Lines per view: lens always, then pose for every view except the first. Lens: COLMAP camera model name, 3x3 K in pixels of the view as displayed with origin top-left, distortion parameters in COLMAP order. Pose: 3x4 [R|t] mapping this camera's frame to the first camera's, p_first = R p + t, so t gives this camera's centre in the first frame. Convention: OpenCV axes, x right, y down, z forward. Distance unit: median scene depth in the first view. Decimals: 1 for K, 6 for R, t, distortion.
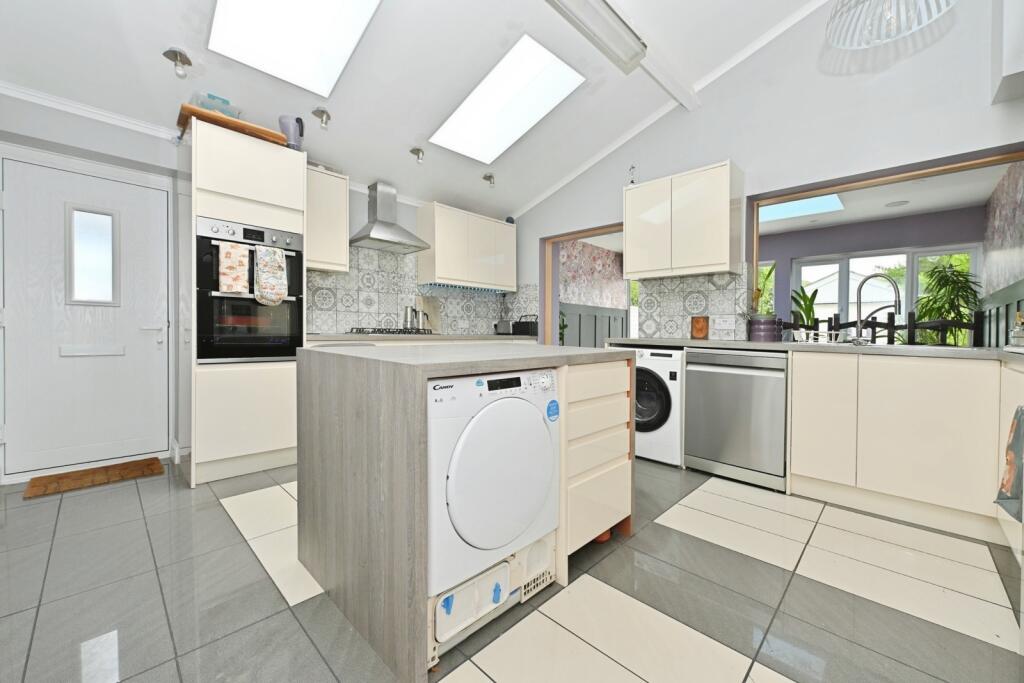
lens RADIAL K [[400.4, 0, 508.5], [0, 400.4, 330.4], [0, 0, 1]] dist [-0.008172, -0.000138]
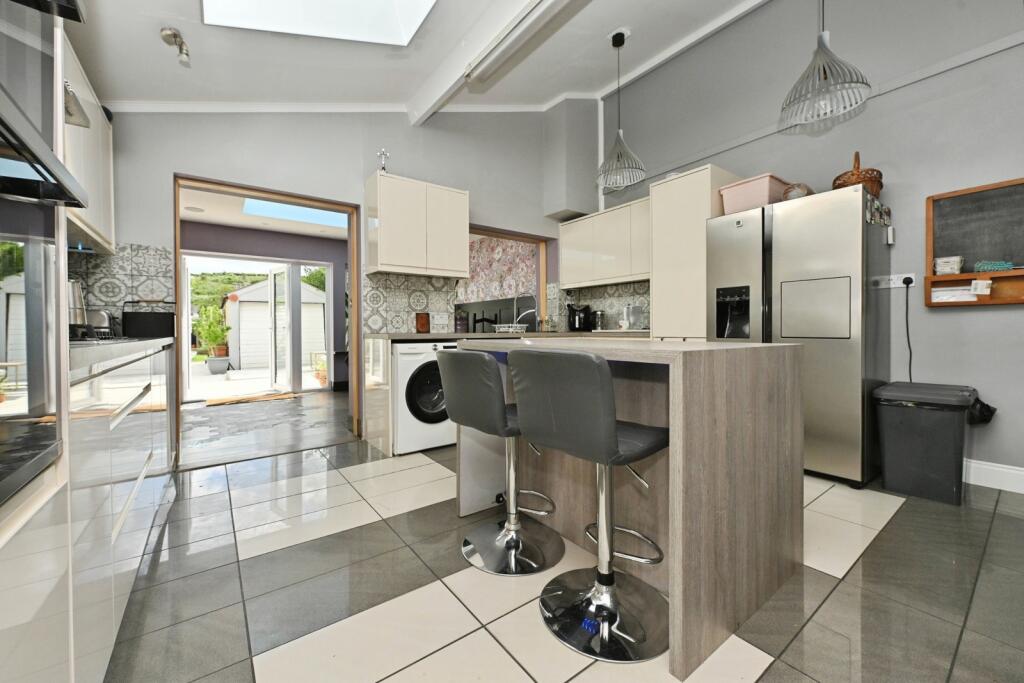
lens RADIAL K [[400.4, 0, 508.5], [0, 400.4, 330.4], [0, 0, 1]] dist [-0.008172, -0.000138]
pose [[0.156575, -0.018841, 0.987486, -0.604056], [0.007411, 0.999812, 0.017901, -0.003726], [-0.987638, 0.004516, 0.156686, 0.581821]]
